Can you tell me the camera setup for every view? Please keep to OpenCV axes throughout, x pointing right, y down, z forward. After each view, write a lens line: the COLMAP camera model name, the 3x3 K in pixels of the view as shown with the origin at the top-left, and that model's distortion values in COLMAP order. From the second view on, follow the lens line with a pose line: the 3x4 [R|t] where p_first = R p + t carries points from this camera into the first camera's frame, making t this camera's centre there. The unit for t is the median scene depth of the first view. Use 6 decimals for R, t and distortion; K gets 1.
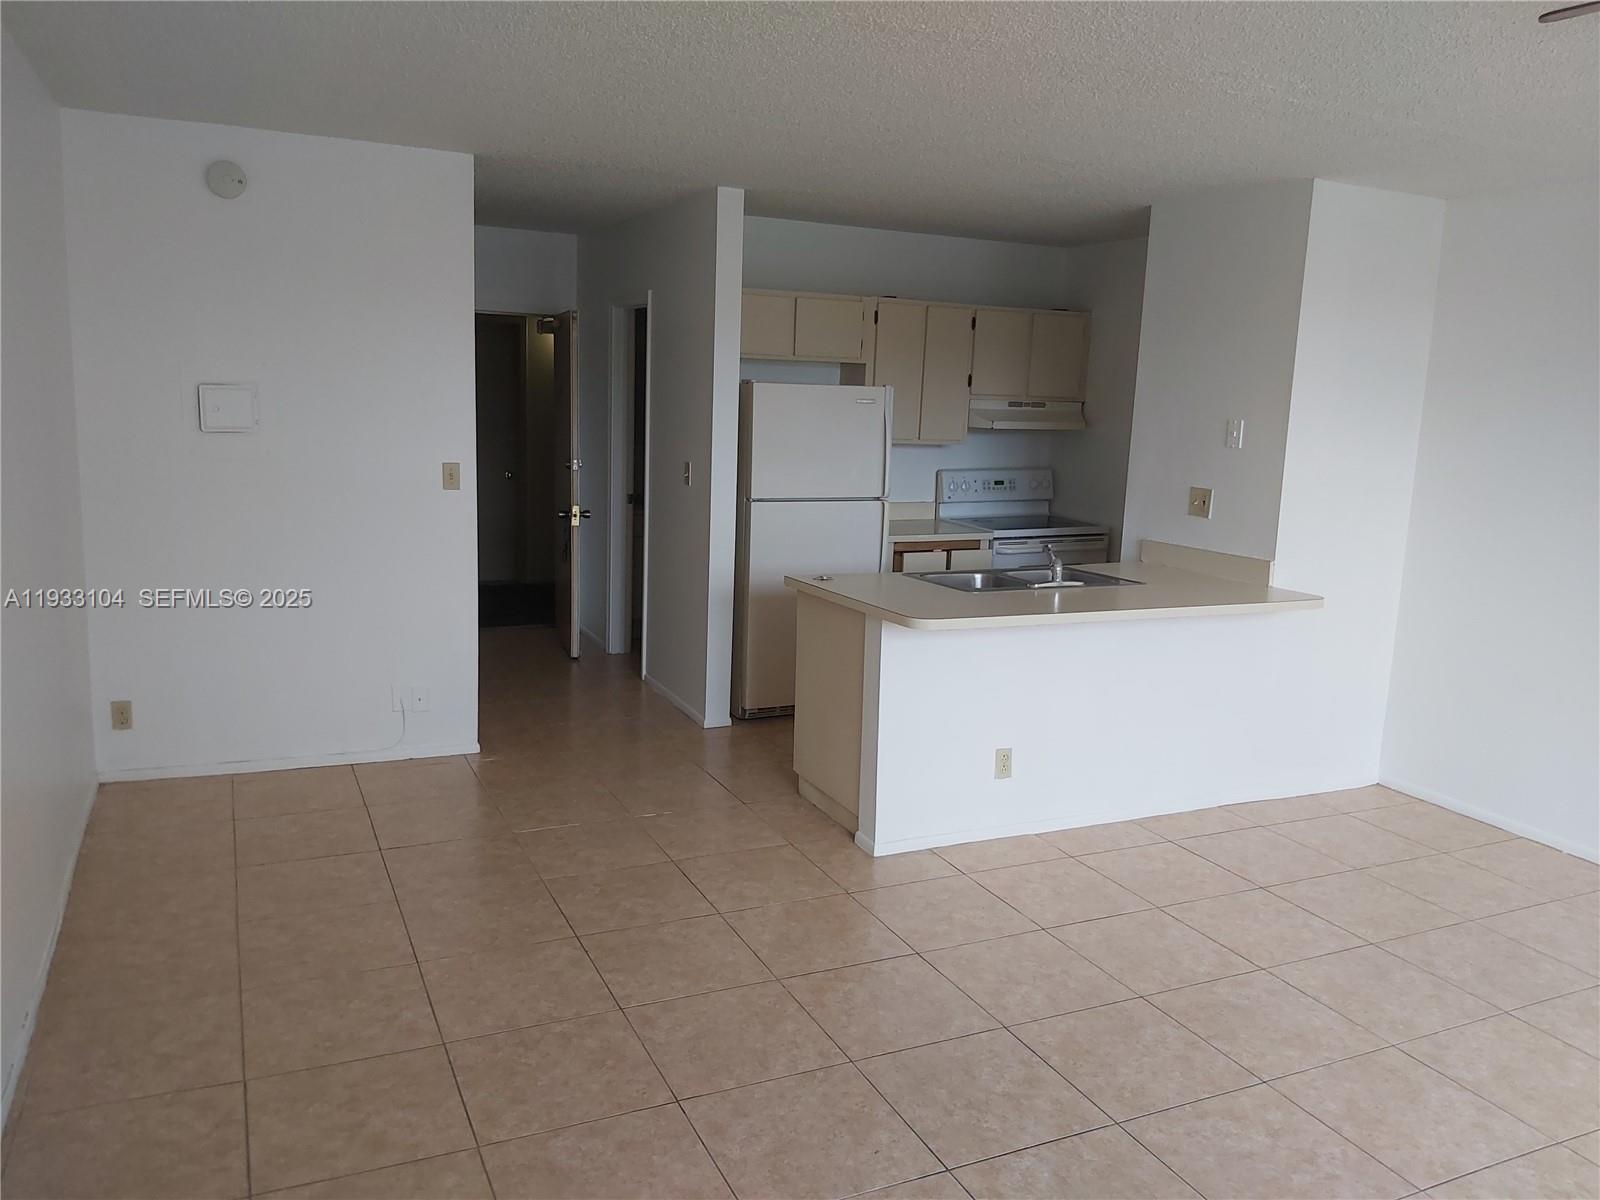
lens RADIAL K [[1225.8, 0, 797.9], [0, 1225.8, 597.9], [0, 0, 1]] dist [0.000108, -0.012456]
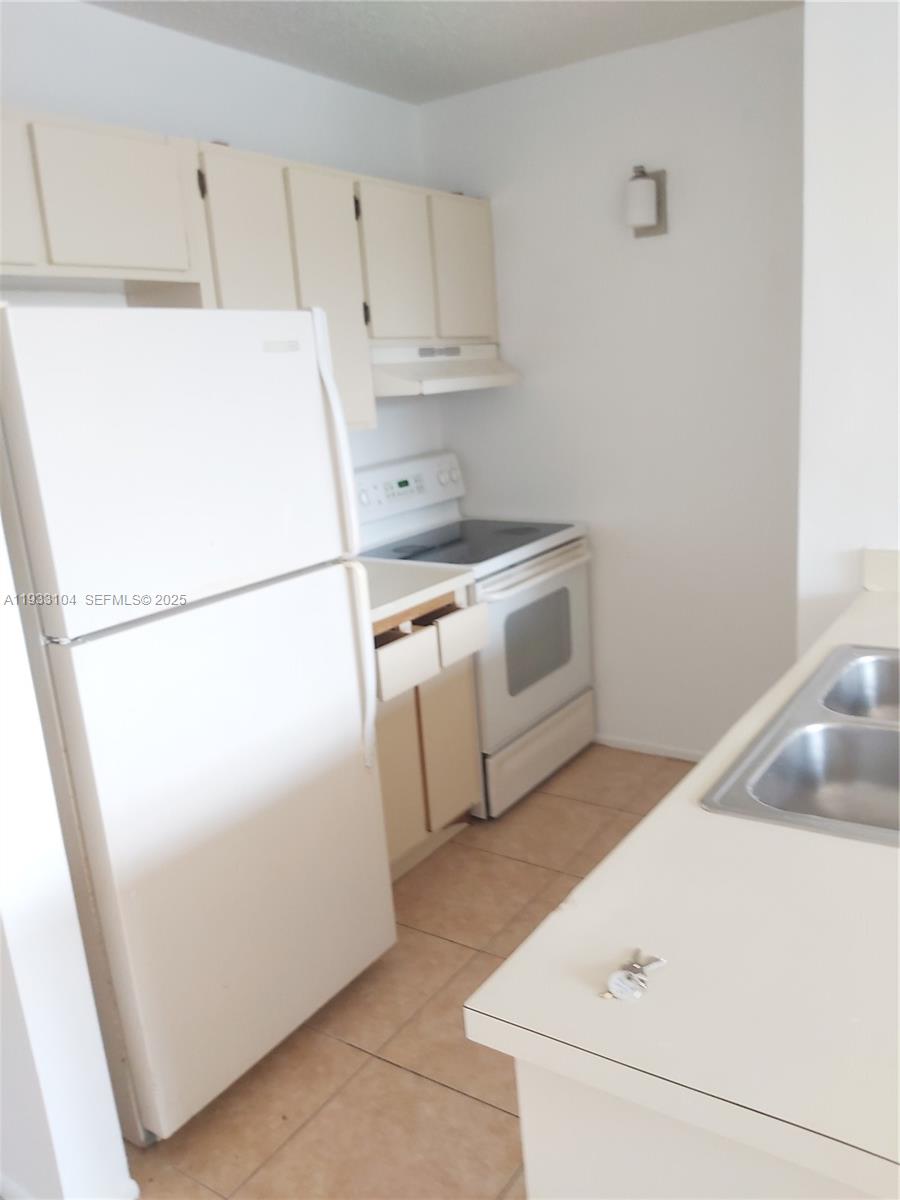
lens RADIAL K [[919.3, 0, 453.2], [0, 919.3, 608.3], [0, 0, 1]] dist [0.000108, -0.012456]
pose [[0.847292, -0.219250, 0.483762, -0.059476], [0.188477, 0.975661, 0.112076, -0.082764], [-0.496560, -0.003783, 0.867994, 0.598400]]
